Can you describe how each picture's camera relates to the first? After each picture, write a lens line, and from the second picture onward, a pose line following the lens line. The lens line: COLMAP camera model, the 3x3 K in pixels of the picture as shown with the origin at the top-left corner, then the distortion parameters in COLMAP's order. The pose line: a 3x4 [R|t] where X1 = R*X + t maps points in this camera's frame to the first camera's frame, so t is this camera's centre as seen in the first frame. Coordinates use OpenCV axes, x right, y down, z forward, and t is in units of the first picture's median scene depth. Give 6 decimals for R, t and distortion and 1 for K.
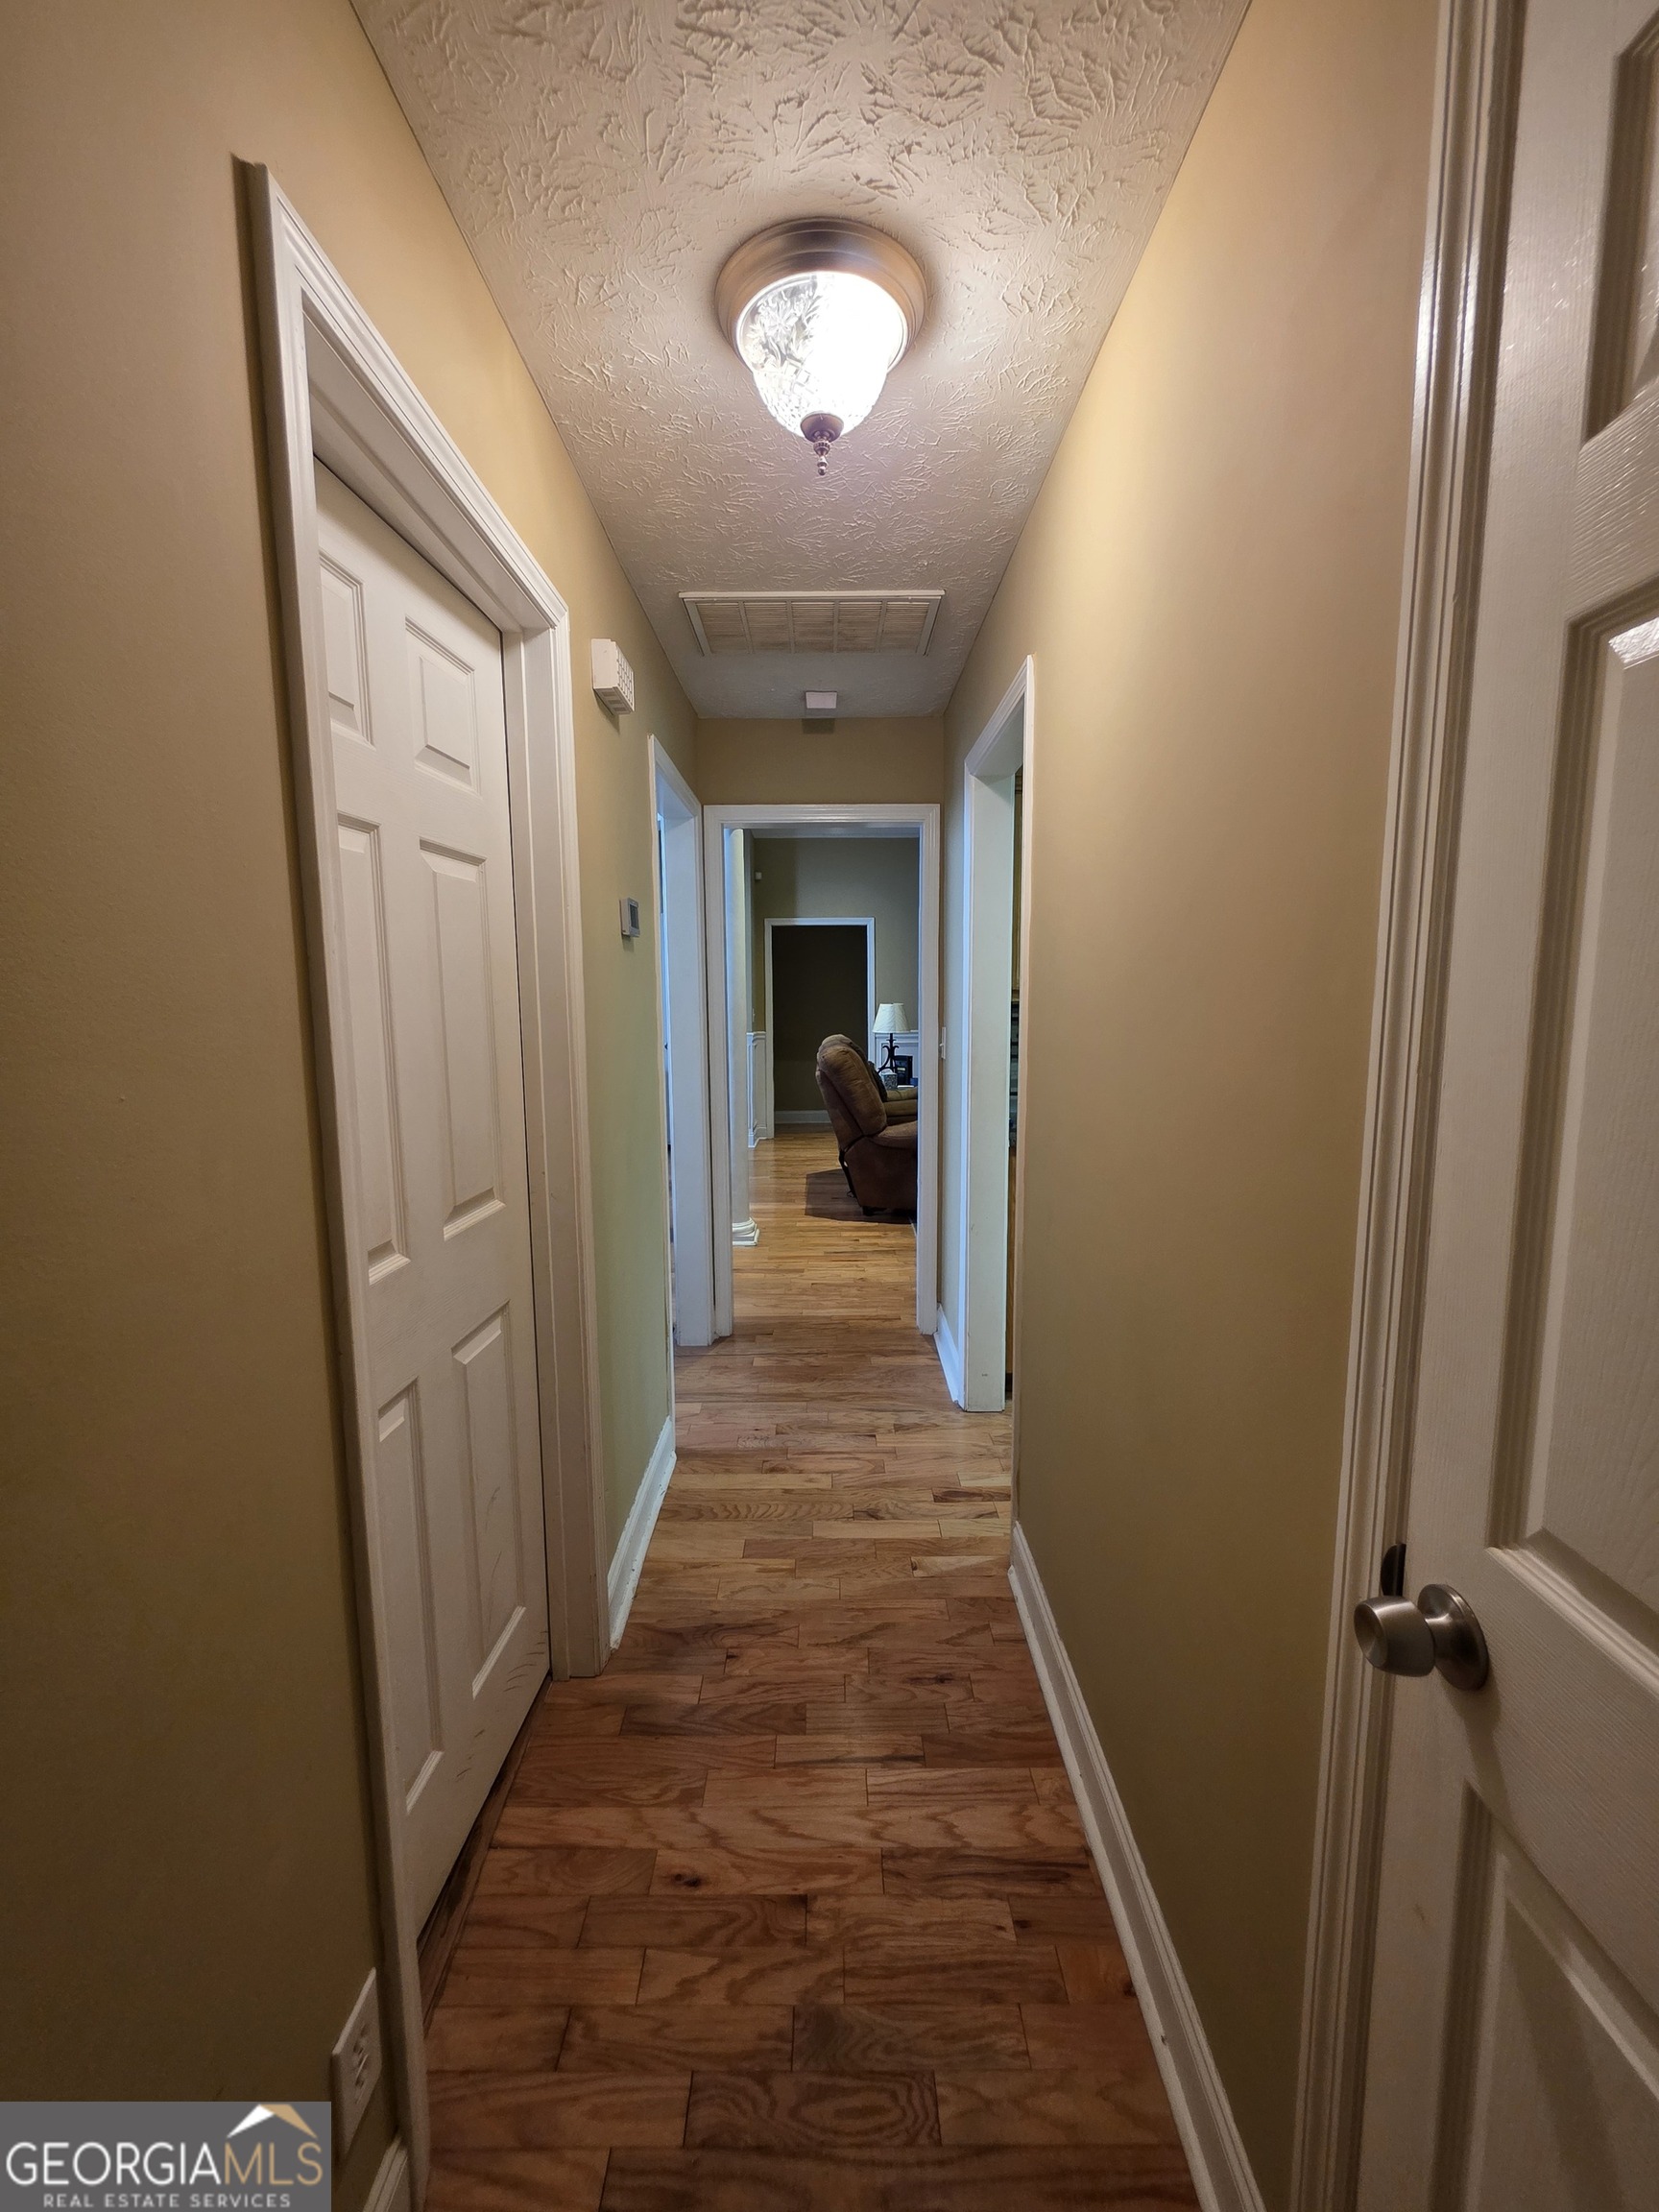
lens RADIAL K [[891.2, 0, 825.6], [0, 891.2, 1093.8], [0, 0, 1]] dist [0.000392, -0.000430]
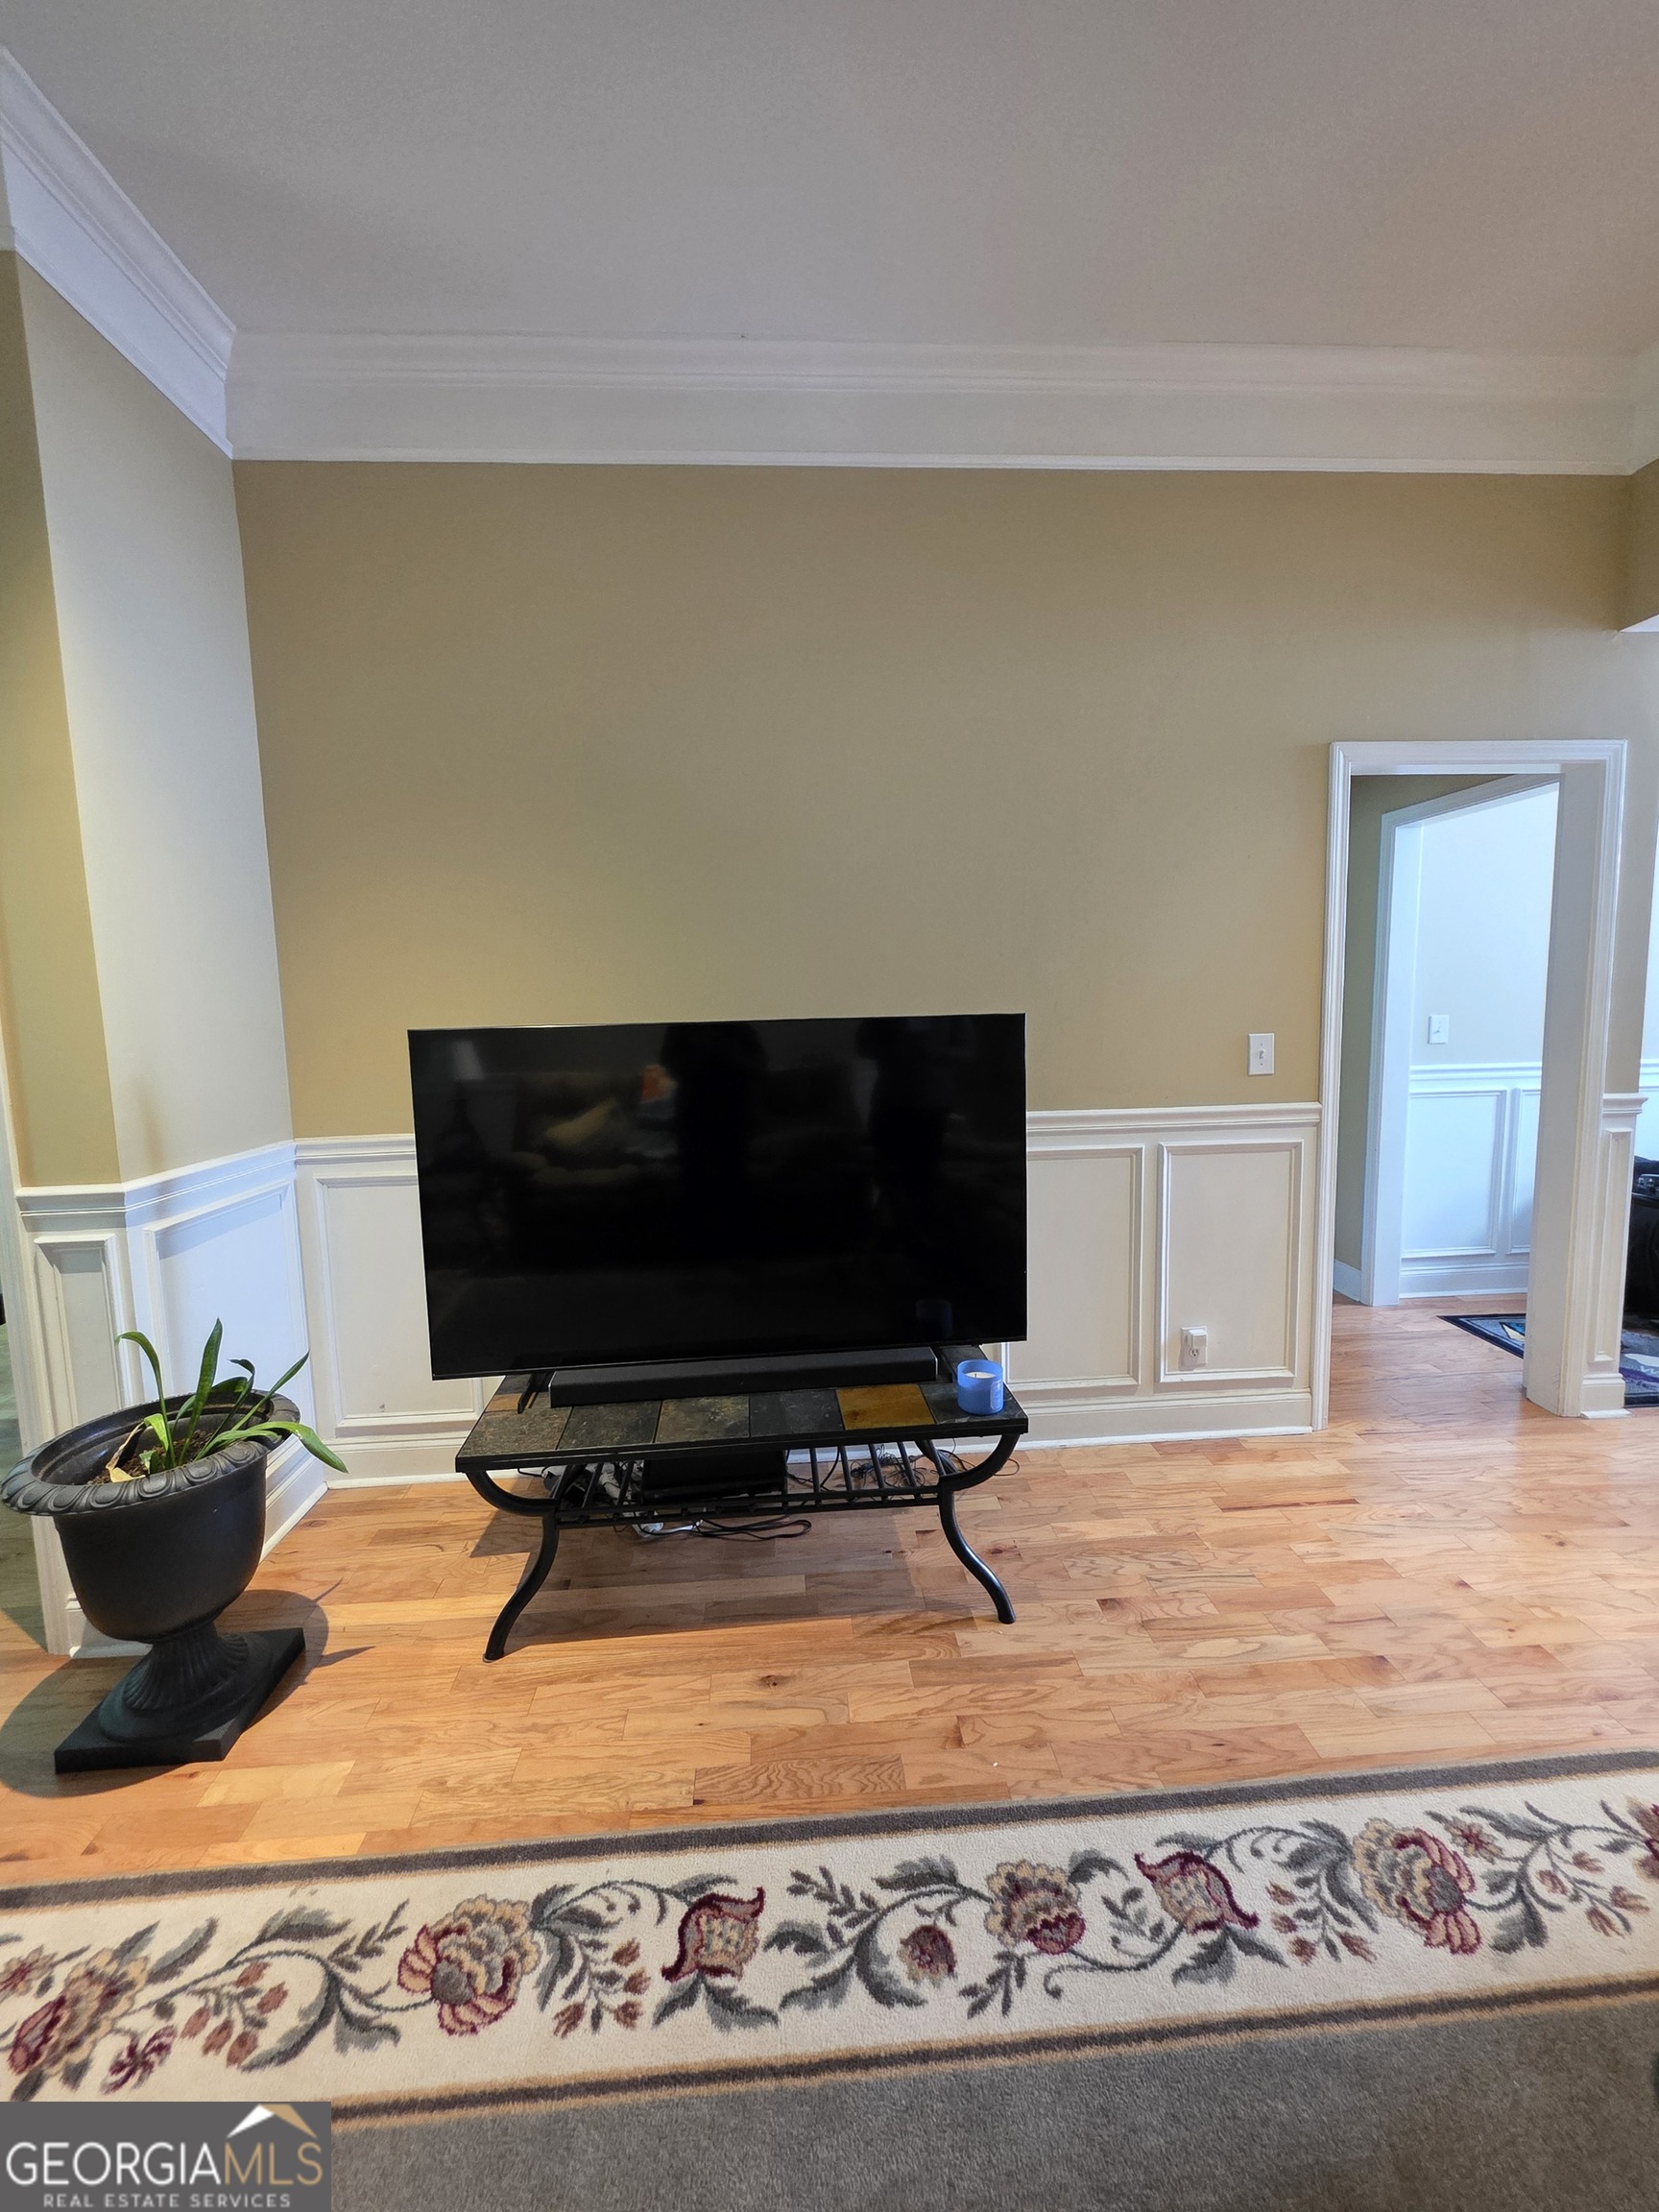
lens RADIAL K [[885.2, 0, 828.3], [0, 885.2, 1097.6], [0, 0, 1]] dist [-0.001111, 0.000616]
pose [[-0.997382, 0.036002, -0.062706, 1.110905], [0.021152, 0.974568, 0.223092, -0.377510], [0.069143, 0.221181, -0.972779, 3.252204]]
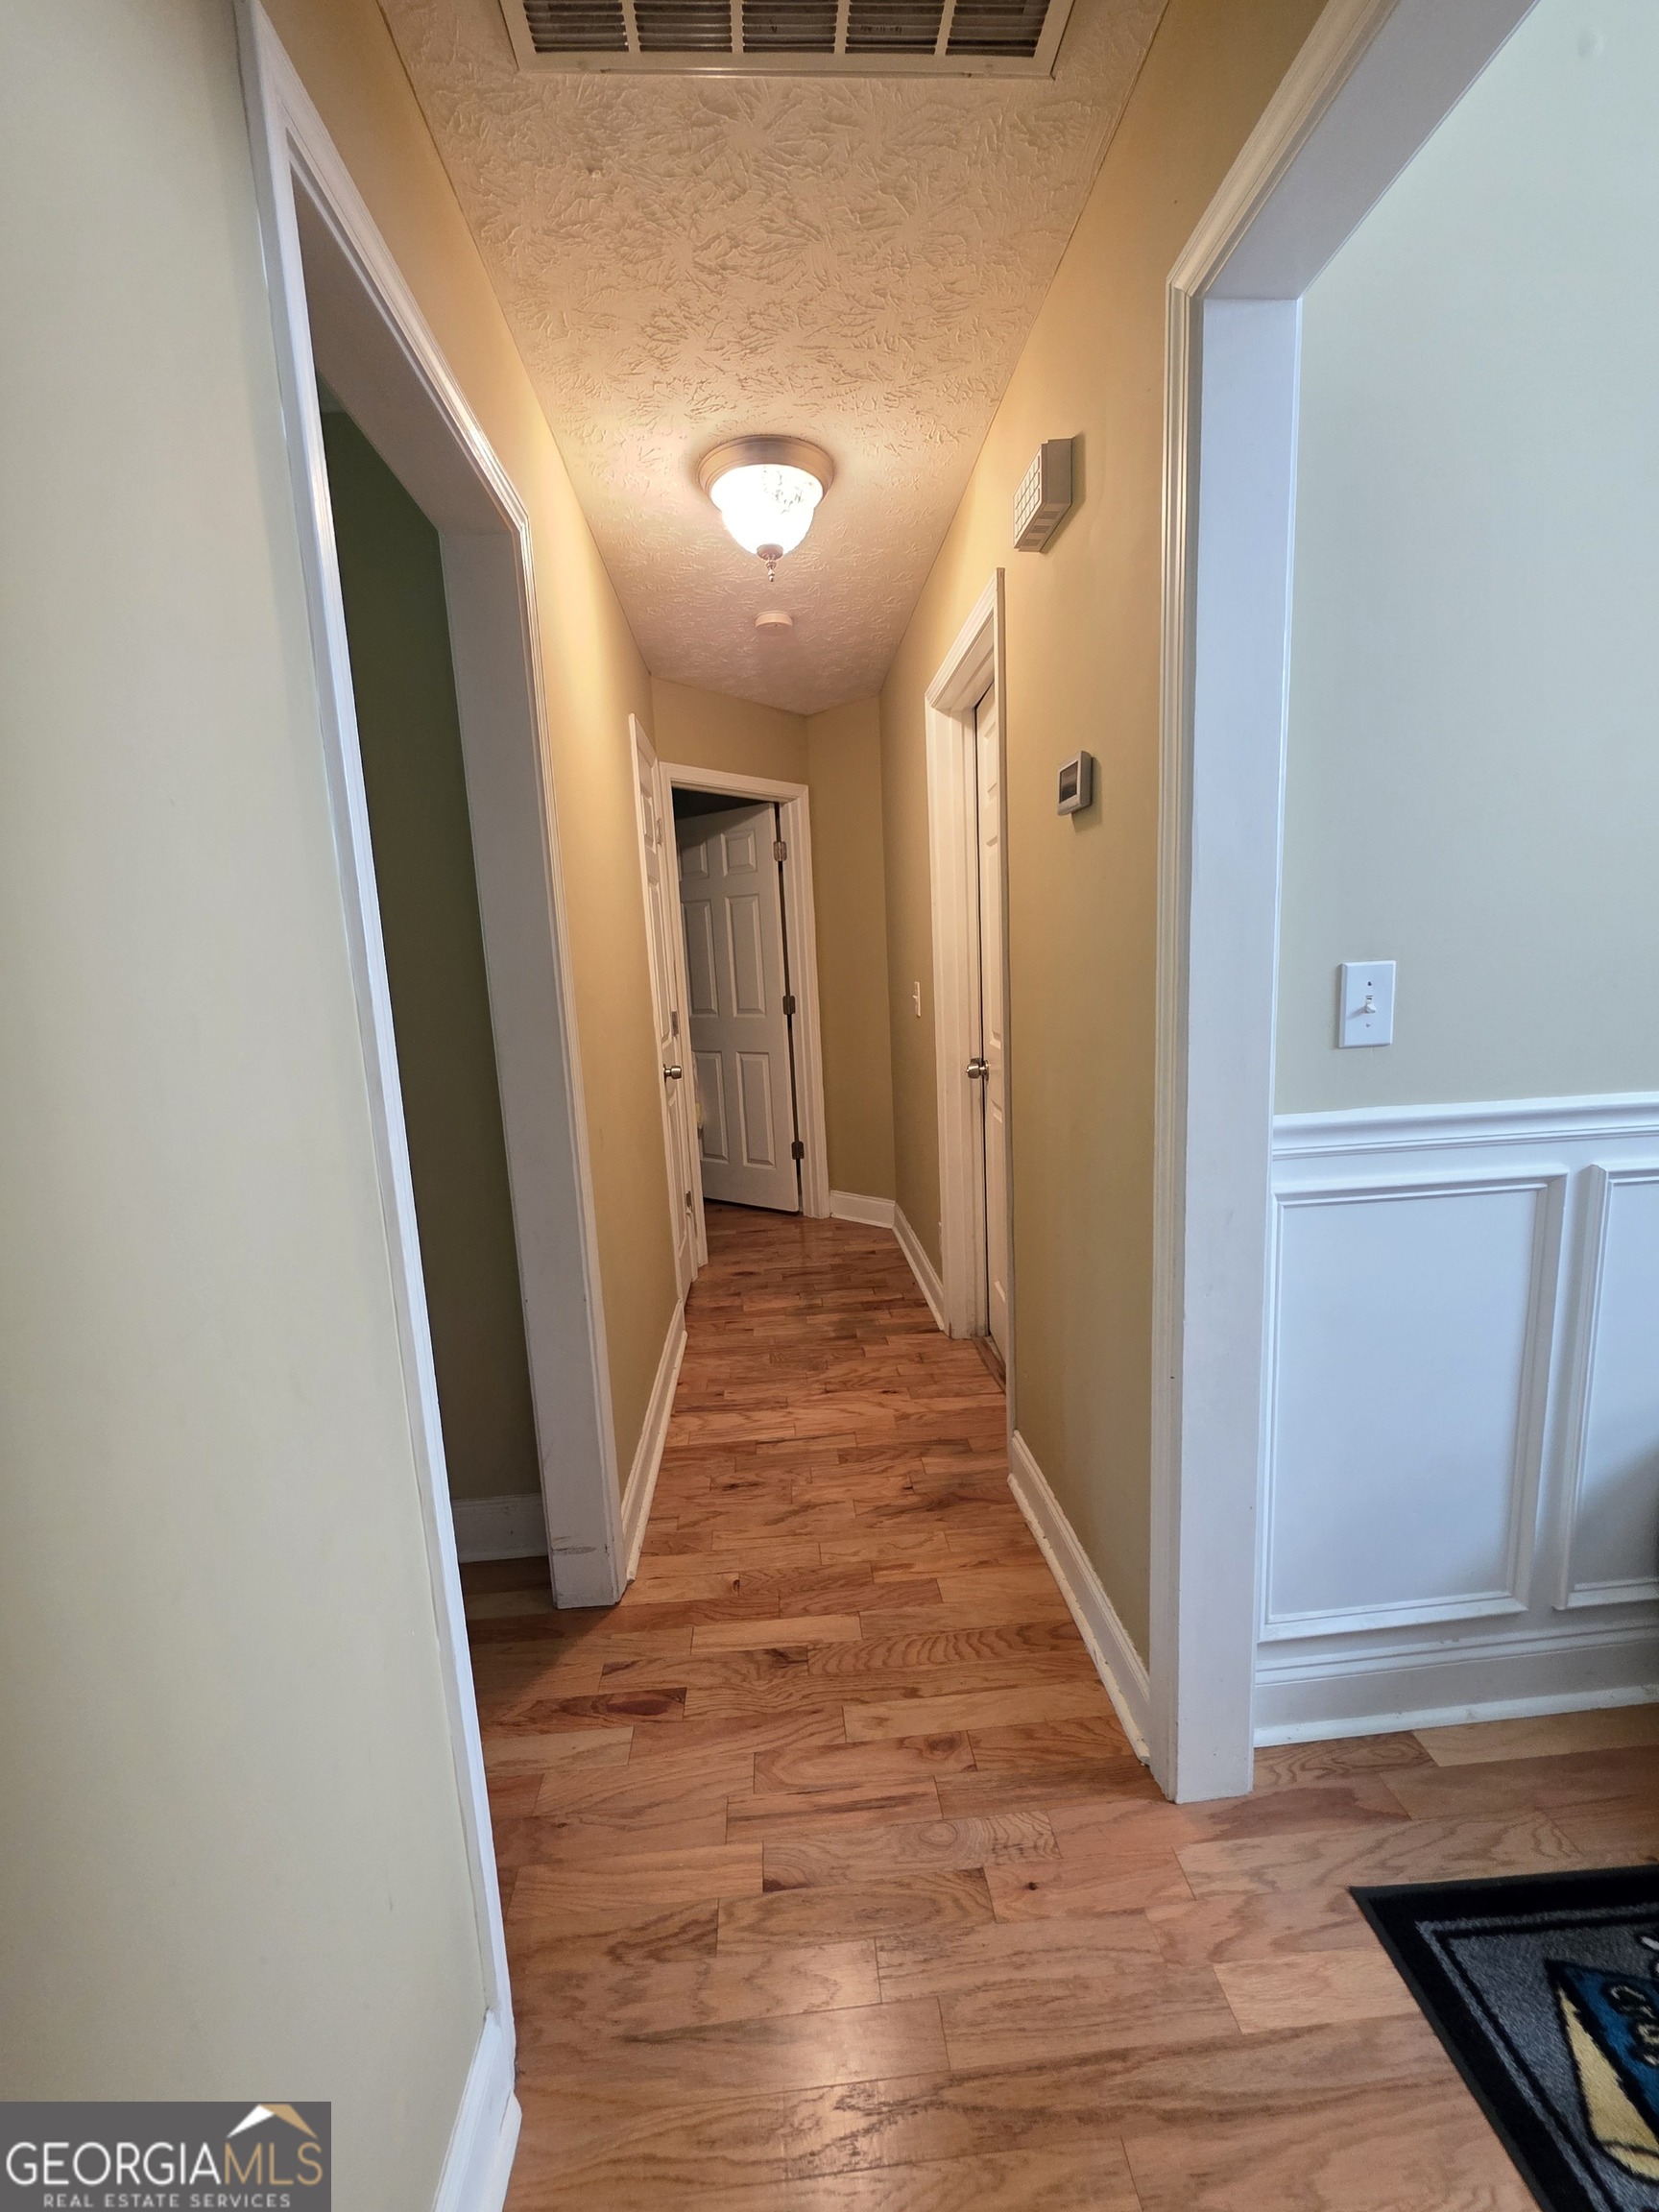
lens RADIAL K [[885.2, 0, 828.3], [0, 885.2, 1097.6], [0, 0, 1]] dist [-0.001111, 0.000616]
pose [[-0.996086, 0.065373, -0.059485, 0.034727], [0.047001, 0.961742, 0.269895, -0.180970], [0.074853, 0.266043, -0.961050, 1.977577]]
